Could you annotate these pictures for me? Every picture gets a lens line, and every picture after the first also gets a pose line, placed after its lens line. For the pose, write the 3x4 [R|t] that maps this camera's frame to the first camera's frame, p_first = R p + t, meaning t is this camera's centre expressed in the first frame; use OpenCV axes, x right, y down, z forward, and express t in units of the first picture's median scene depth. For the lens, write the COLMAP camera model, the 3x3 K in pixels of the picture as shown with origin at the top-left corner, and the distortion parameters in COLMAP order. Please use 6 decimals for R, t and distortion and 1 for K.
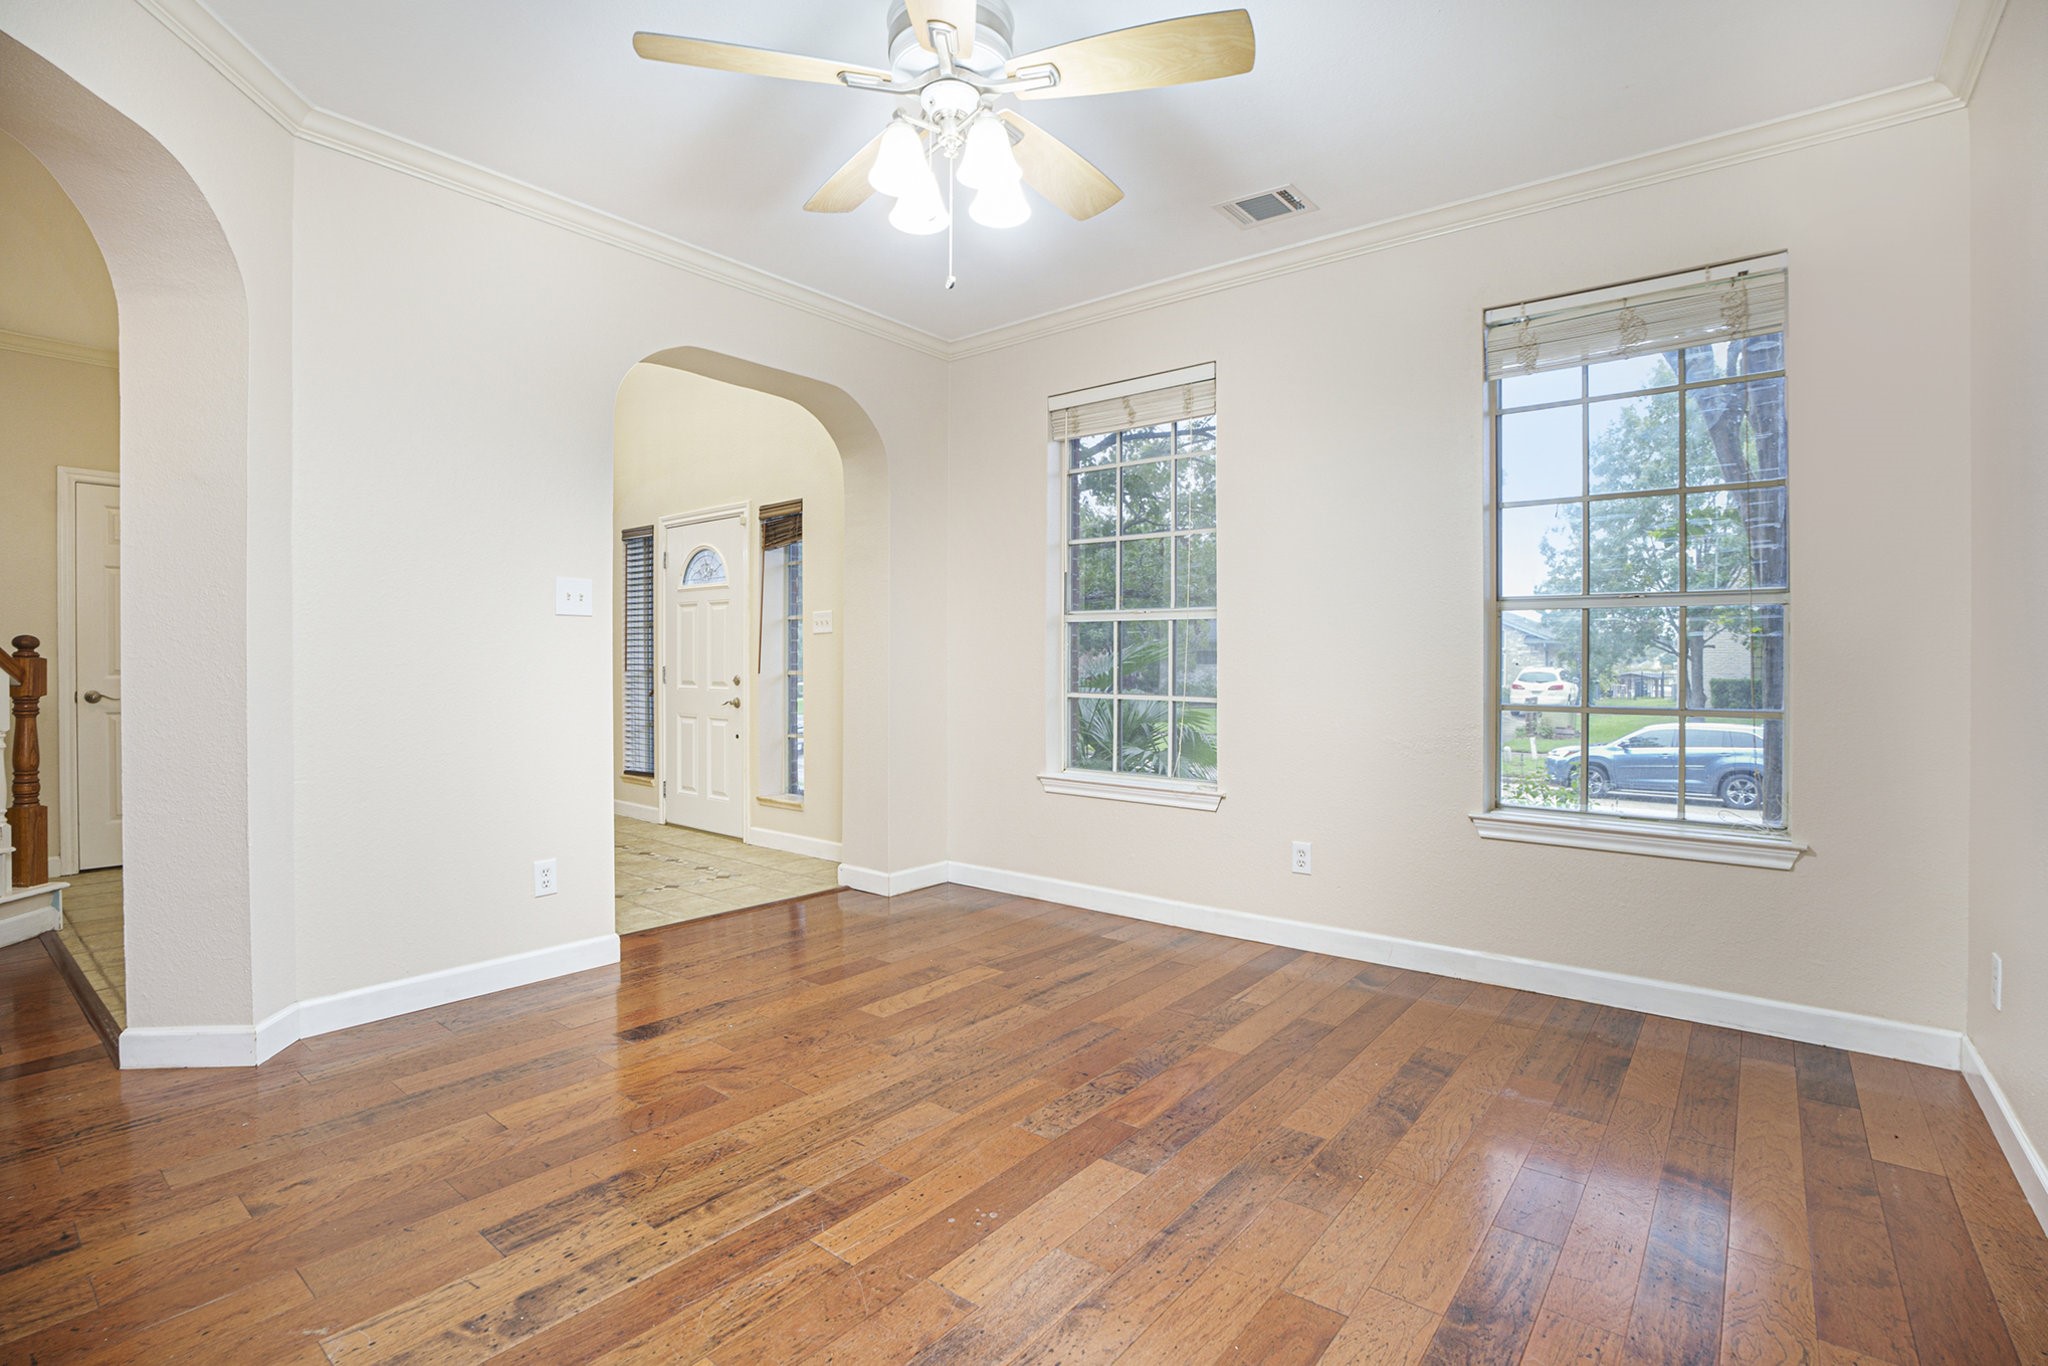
lens RADIAL K [[944.4, 0, 1037.2], [0, 944.4, 678.3], [0, 0, 1]] dist [-0.039306, 0.002352]
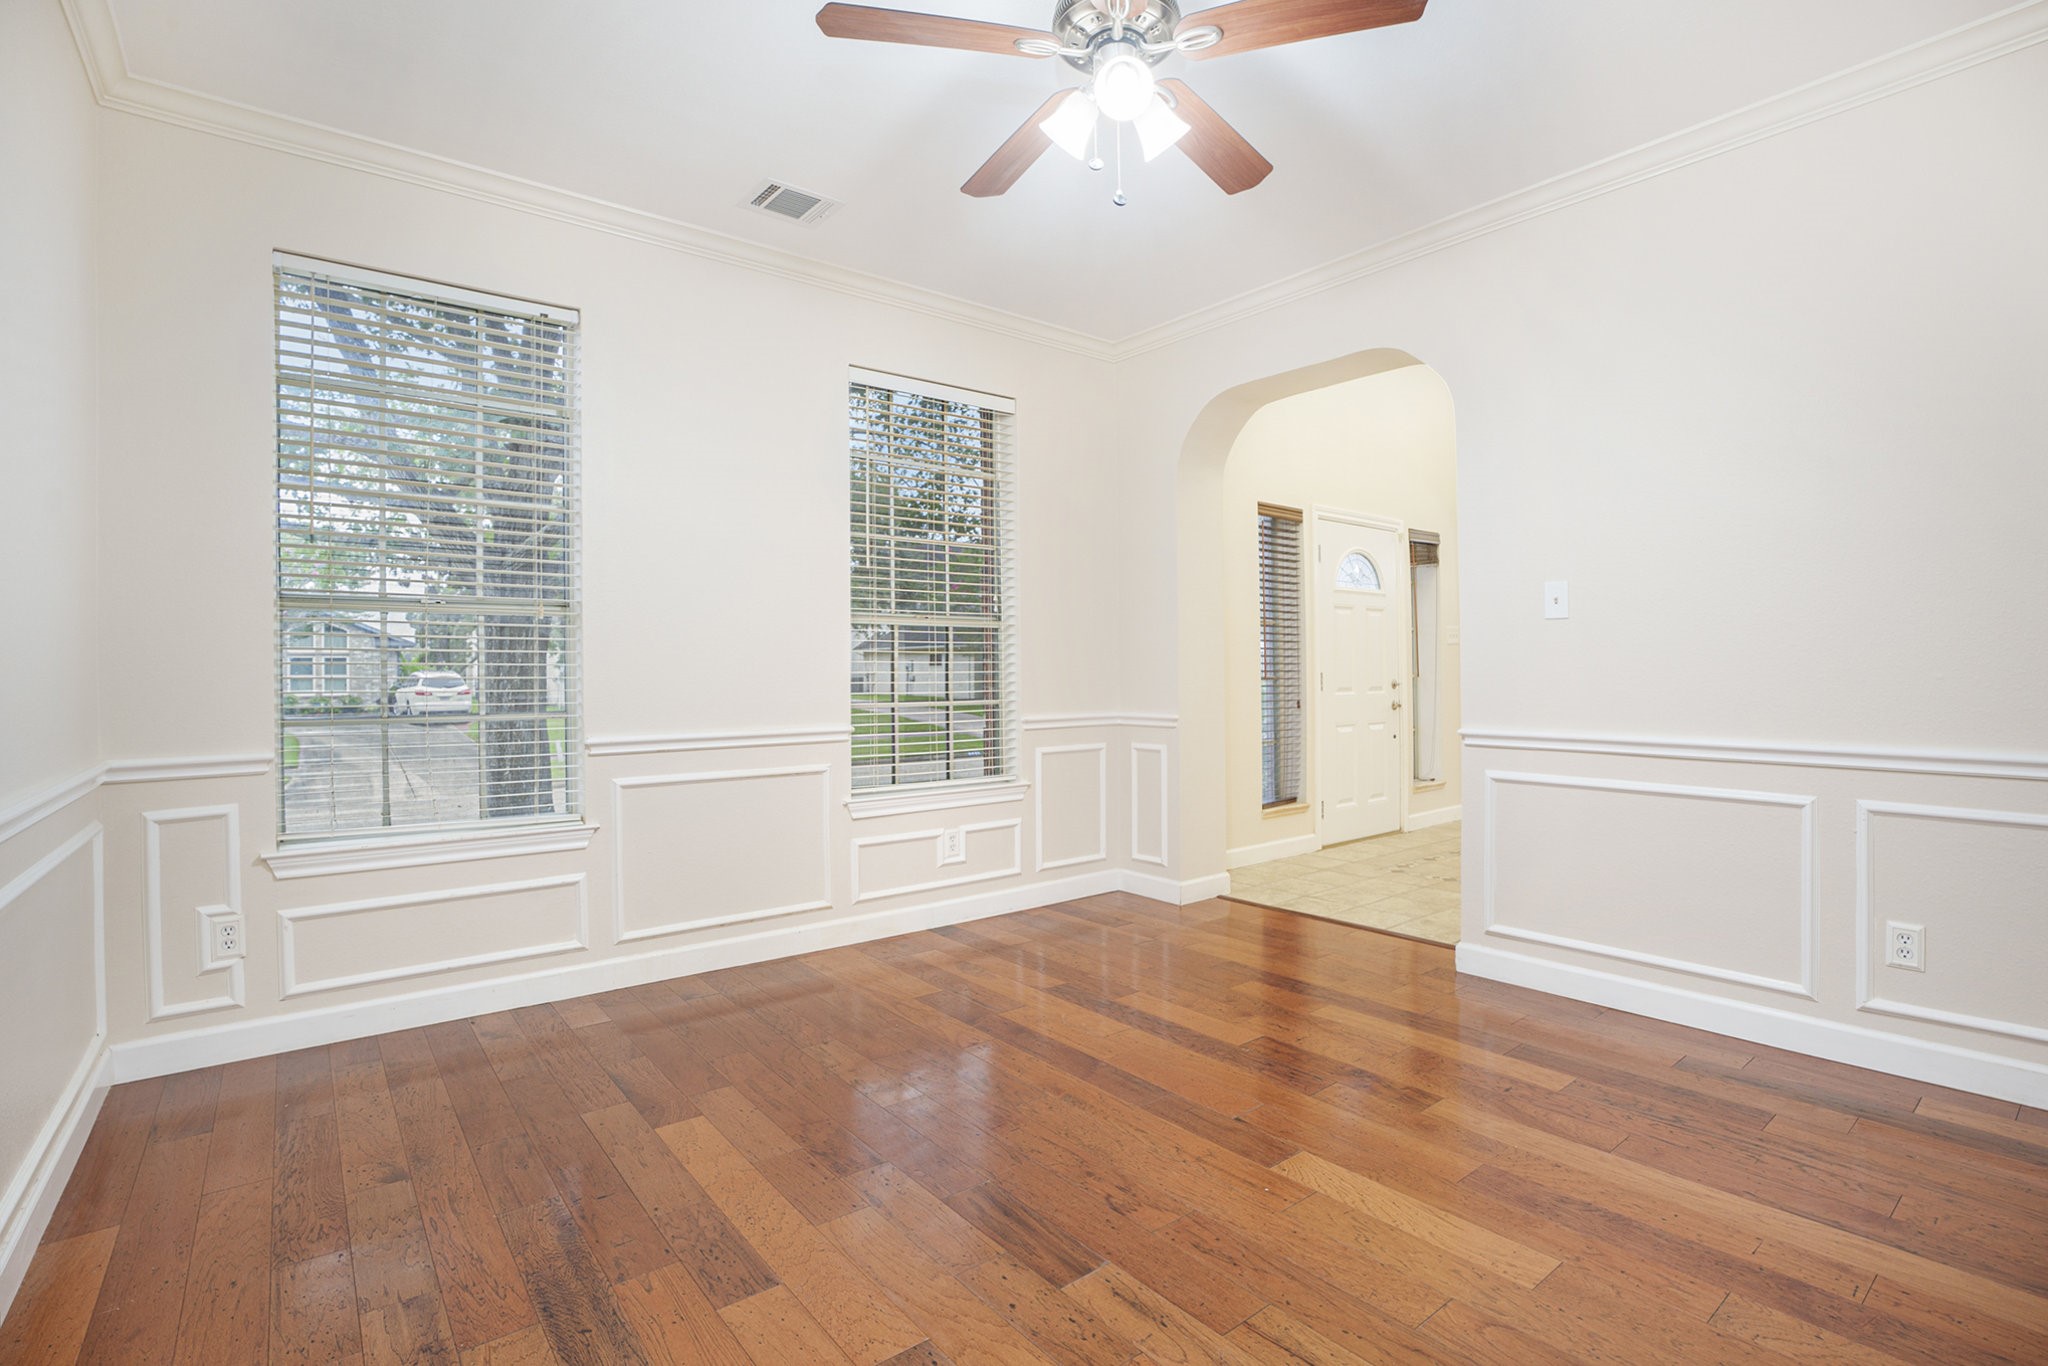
lens RADIAL K [[944.4, 0, 1032.2], [0, 944.4, 678.7], [0, 0, 1]] dist [-0.039306, 0.002352]
pose [[0.232112, -0.009807, 0.972640, -1.482215], [0.022332, 0.999739, 0.004751, -0.018866], [-0.972433, 0.020619, 0.232270, 1.177467]]
